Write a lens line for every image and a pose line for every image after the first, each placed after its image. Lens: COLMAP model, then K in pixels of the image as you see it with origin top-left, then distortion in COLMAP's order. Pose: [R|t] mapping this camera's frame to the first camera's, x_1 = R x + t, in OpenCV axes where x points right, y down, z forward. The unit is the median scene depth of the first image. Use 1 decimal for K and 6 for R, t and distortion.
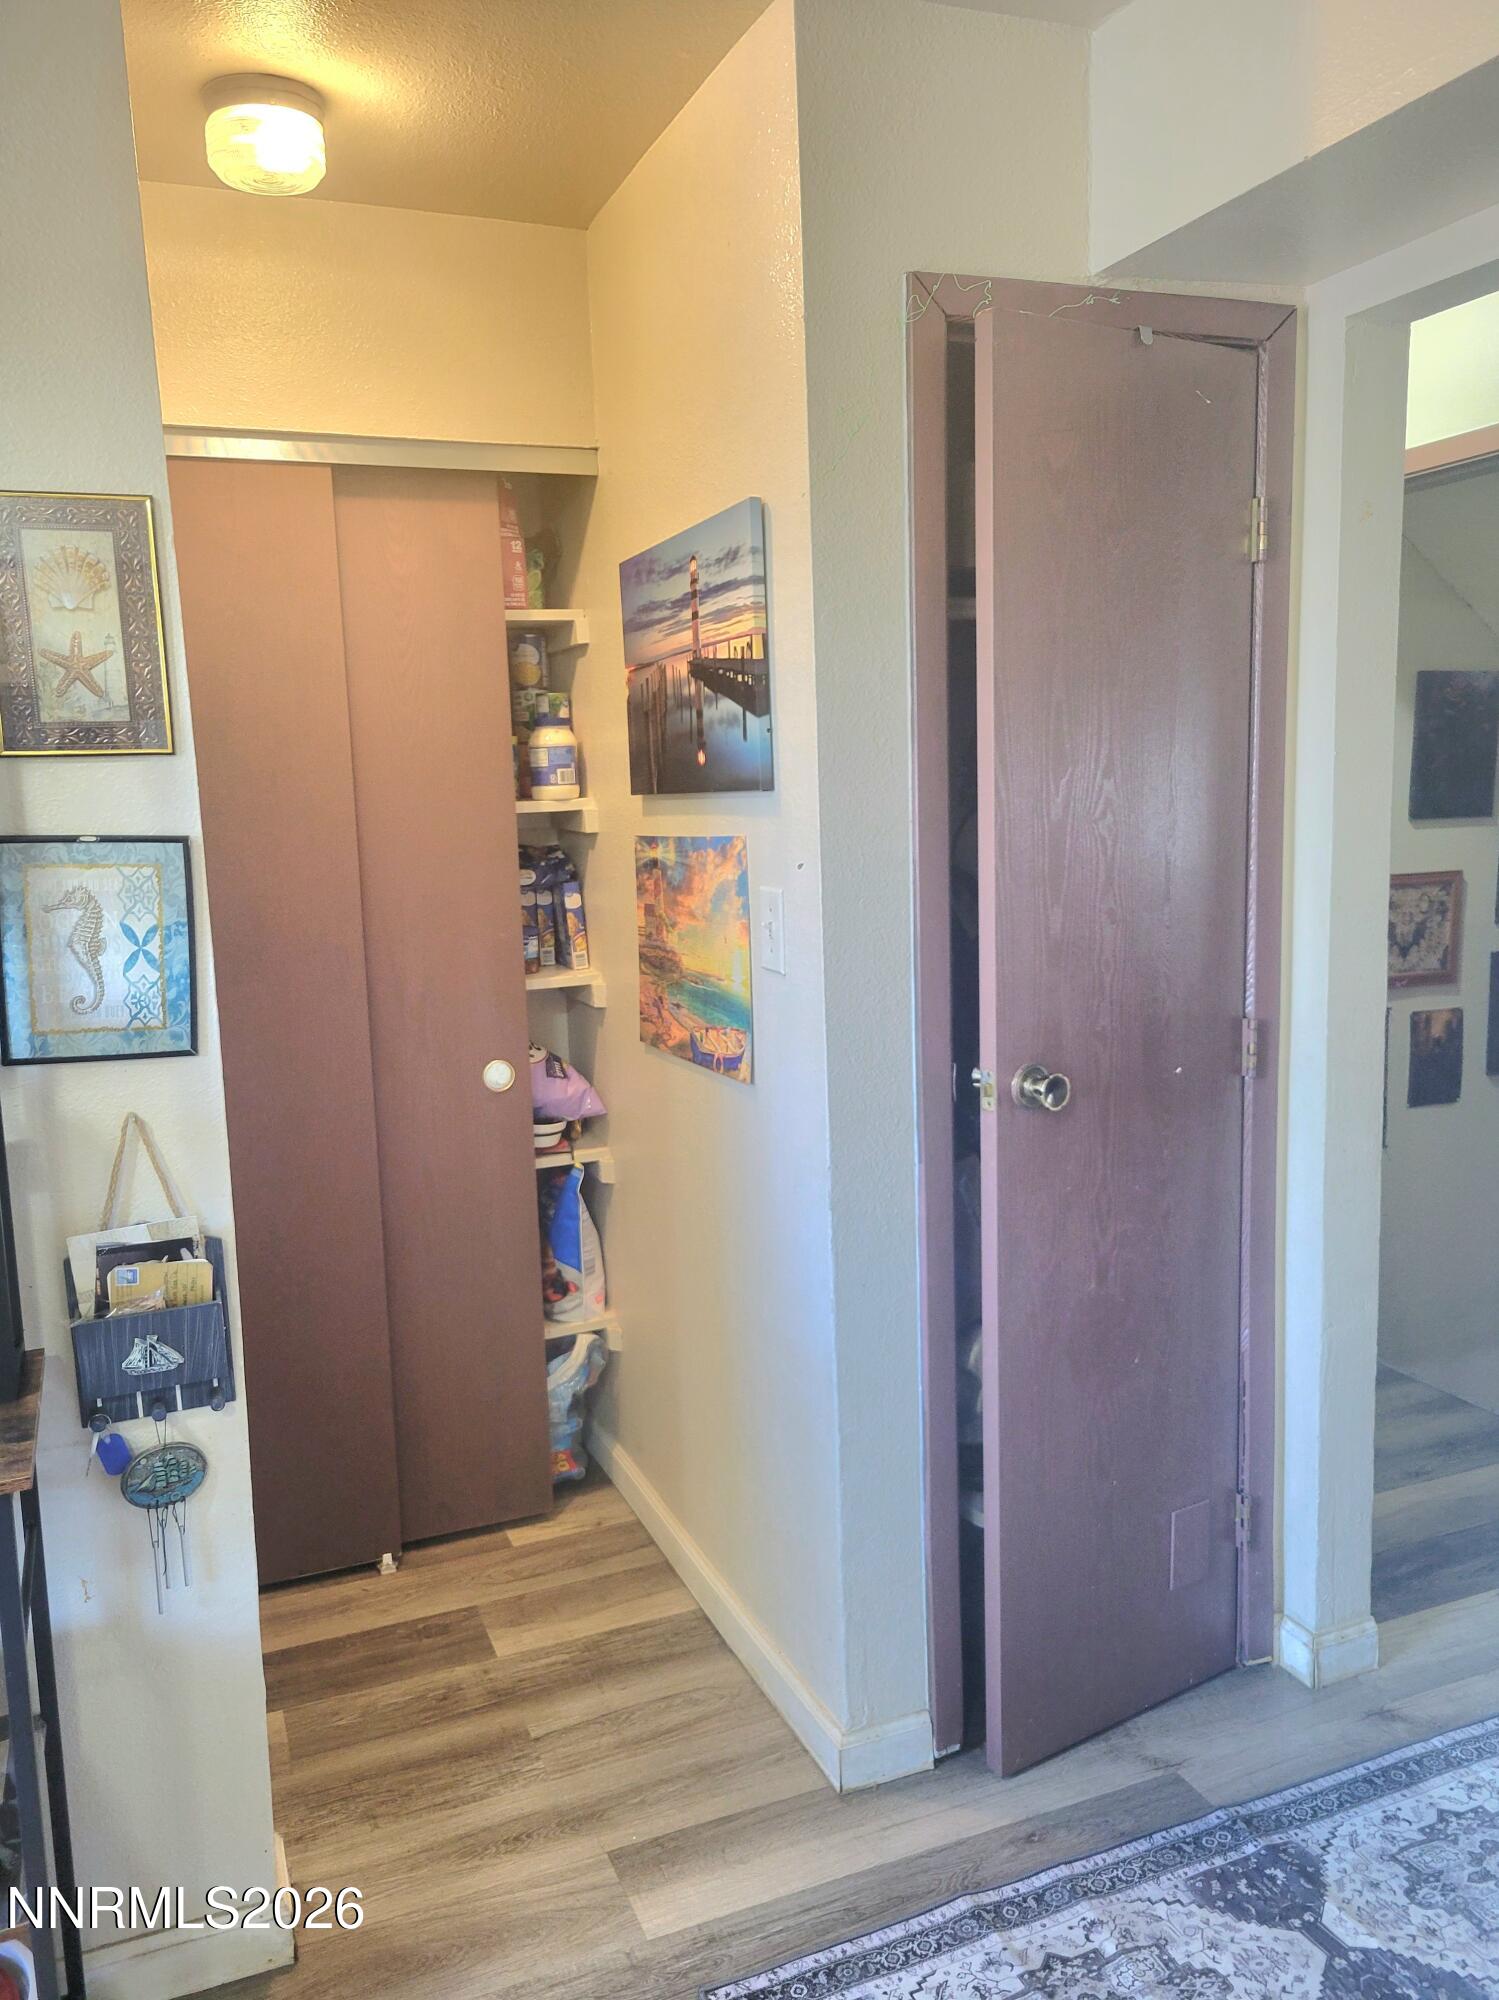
lens RADIAL K [[1507.8, 0, 723.1], [0, 1507.8, 1001.8], [0, 0, 1]] dist [0.044502, -0.028081]
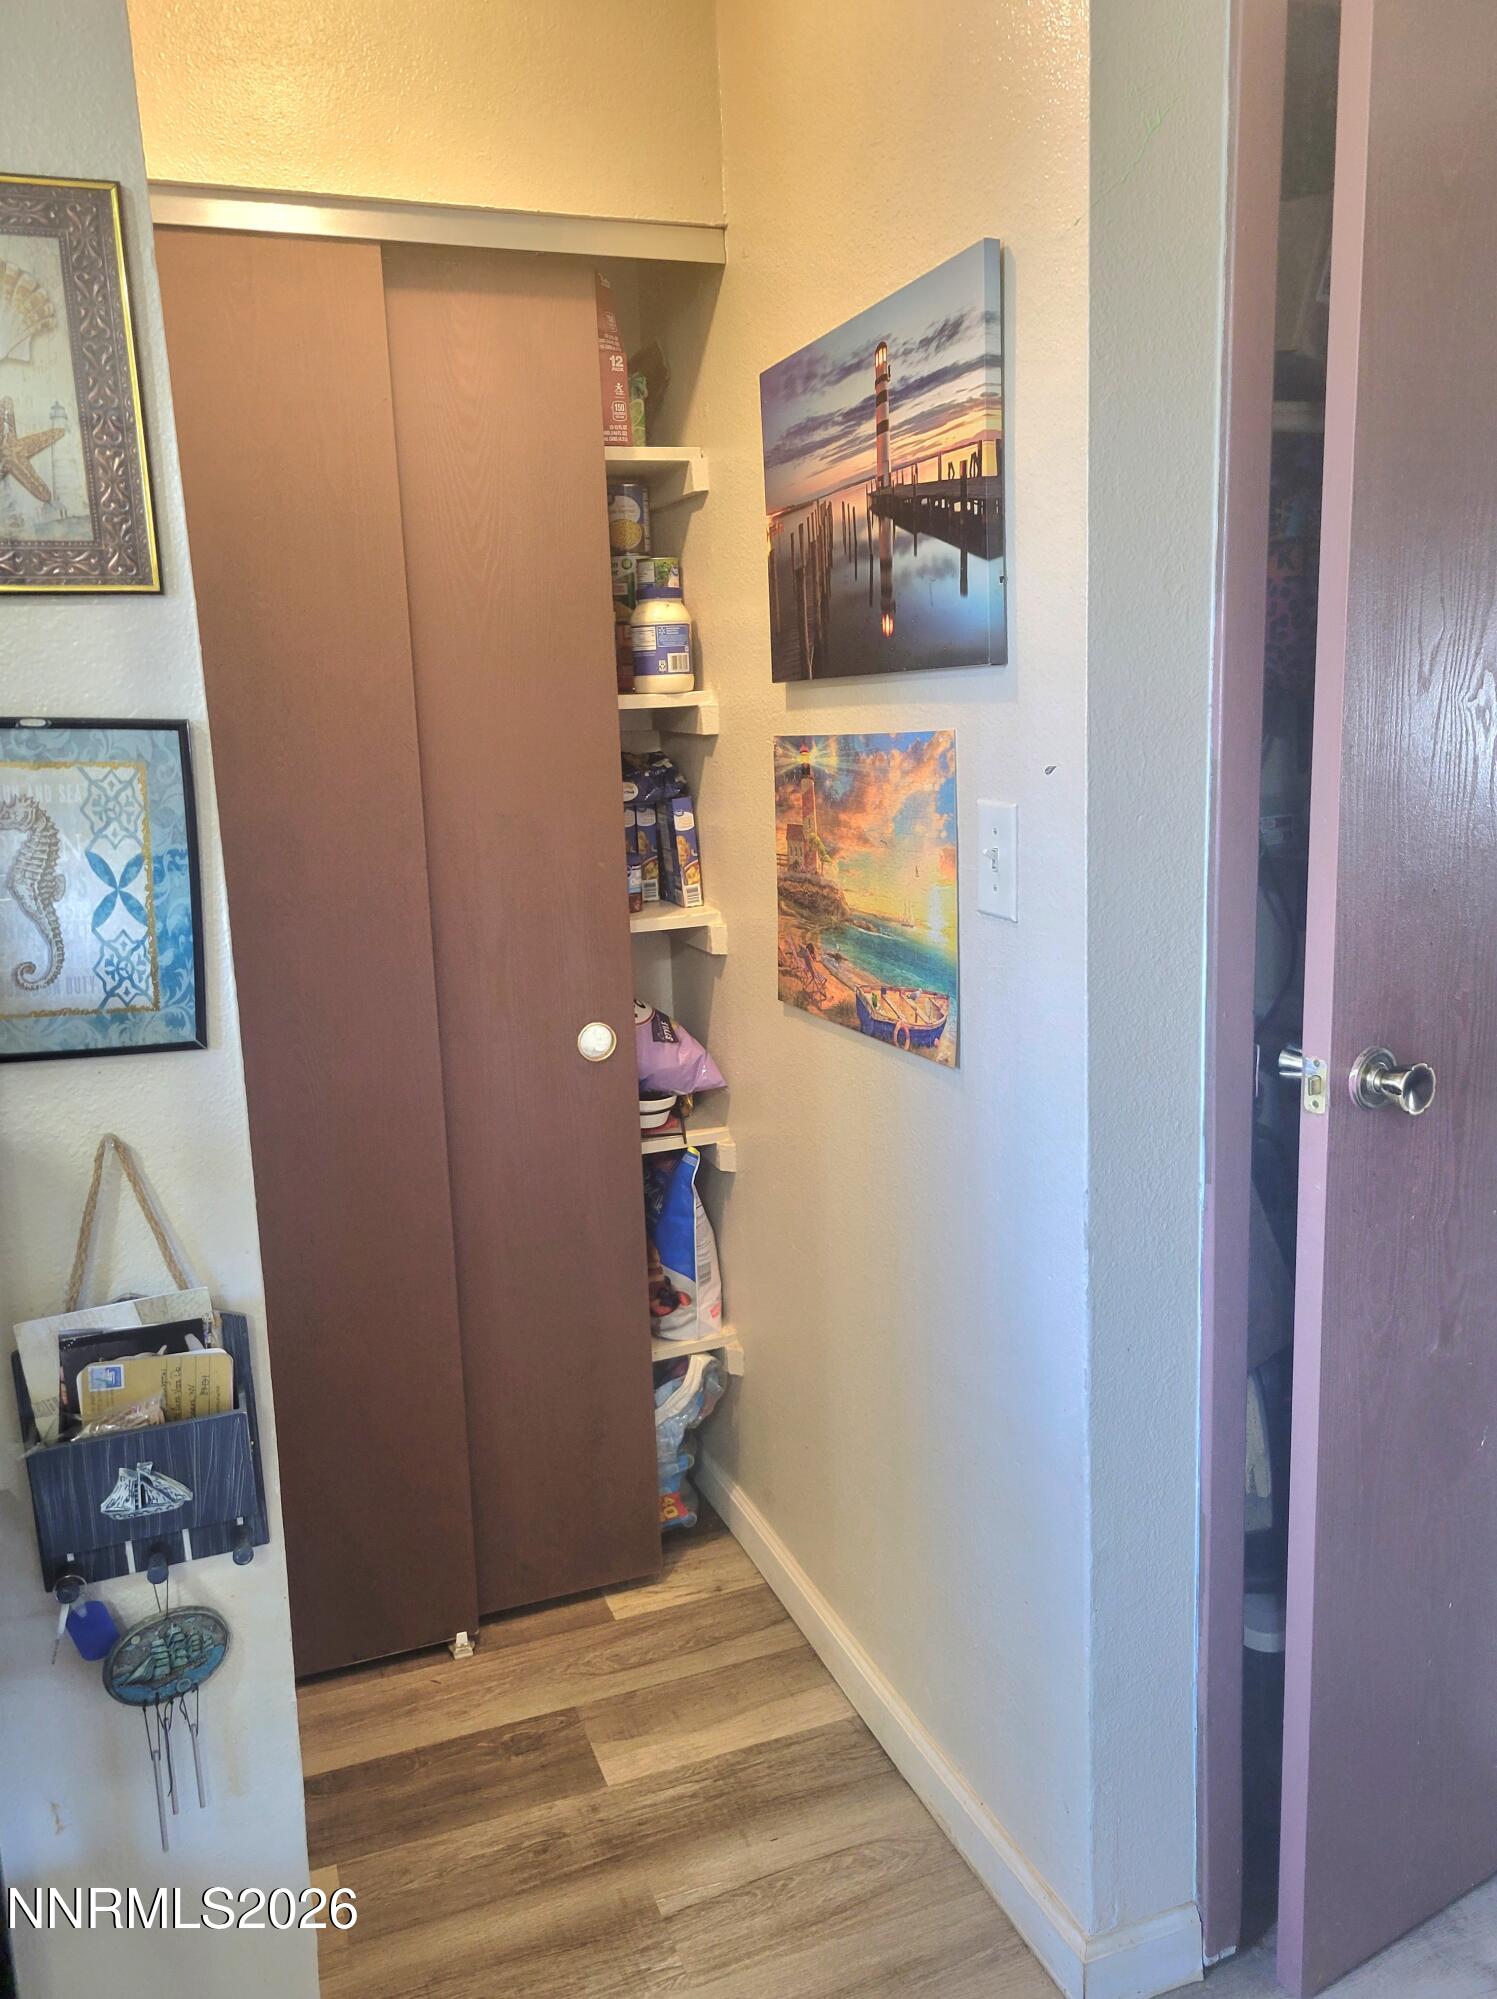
lens RADIAL K [[1530.9, 0, 745.4], [0, 1530.9, 991.0], [0, 0, 1]] dist [0.050383, -0.034734]
pose [[0.999921, 0.000685, -0.012569, -0.077761], [-0.000157, 0.999120, 0.041947, -0.015034], [0.012587, -0.041942, 0.999041, 0.252334]]
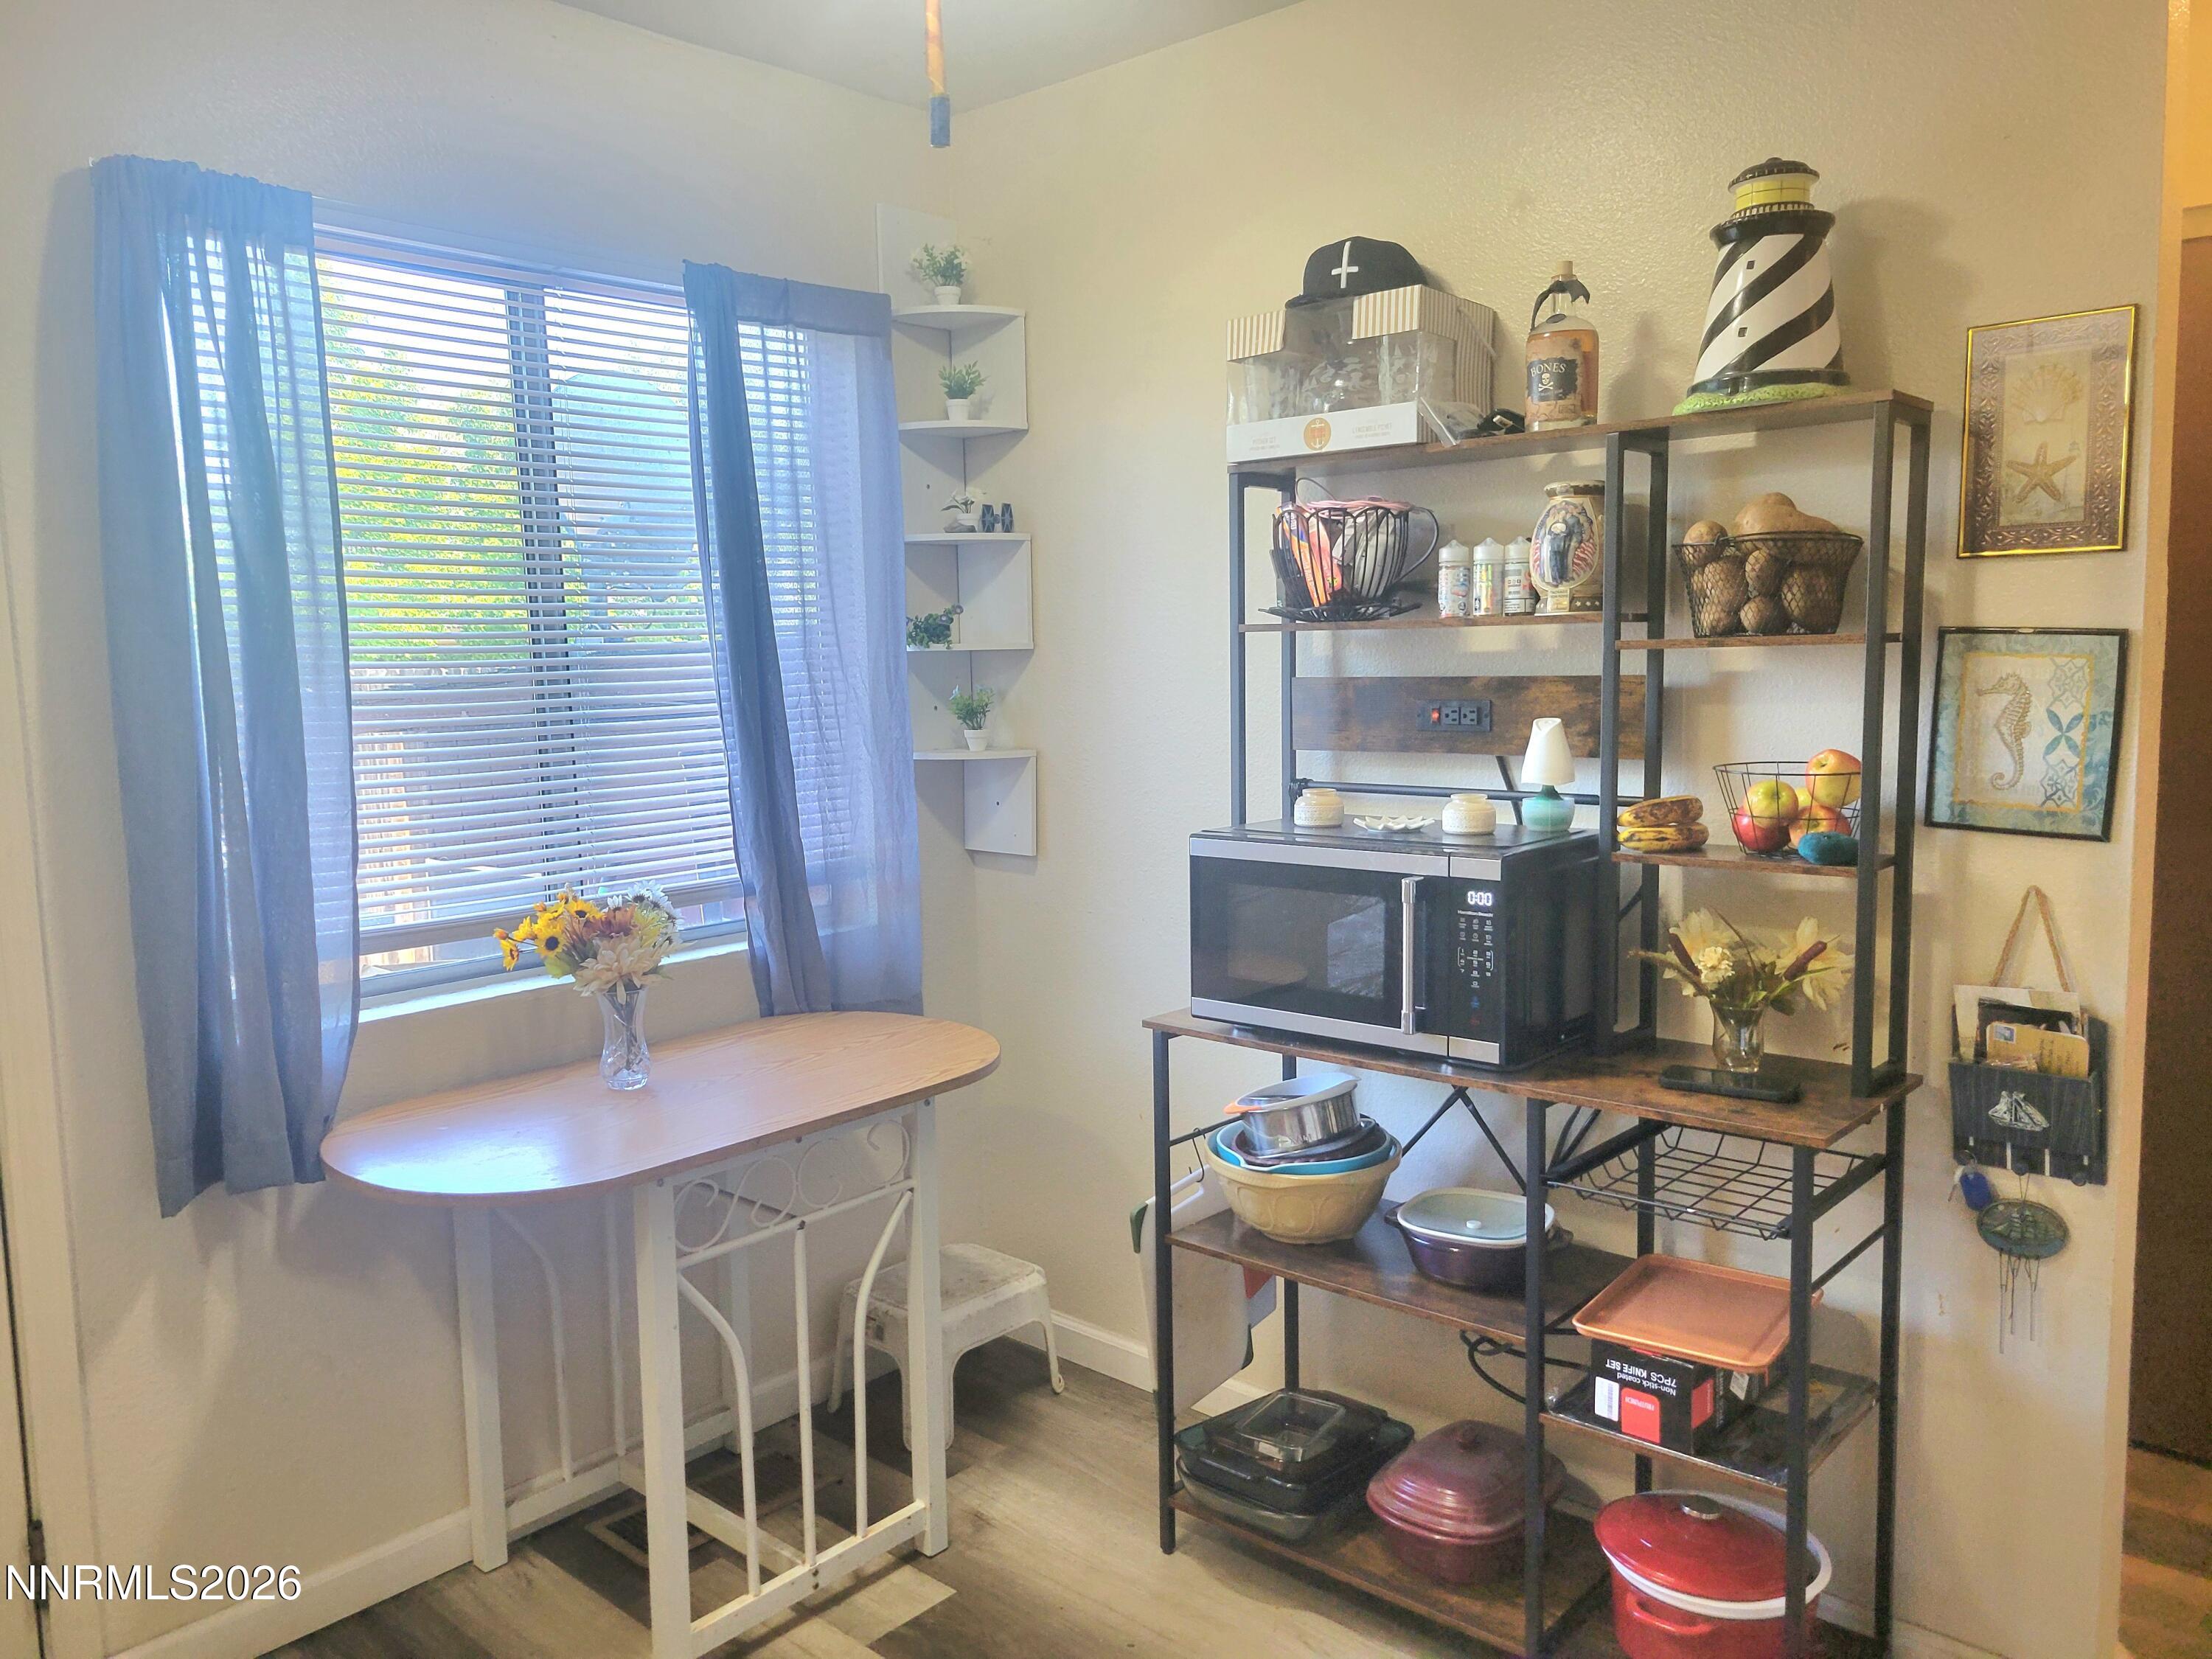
lens RADIAL K [[1667.6, 0, 1106.0], [0, 1667.6, 829.5], [0, 0, 1]] dist [0.044502, -0.028081]
pose [[0.440278, 0.123793, -0.889286, 0.294783], [-0.114266, 0.990121, 0.081258, 0.009046], [0.890561, 0.065839, 0.450074, -0.098846]]
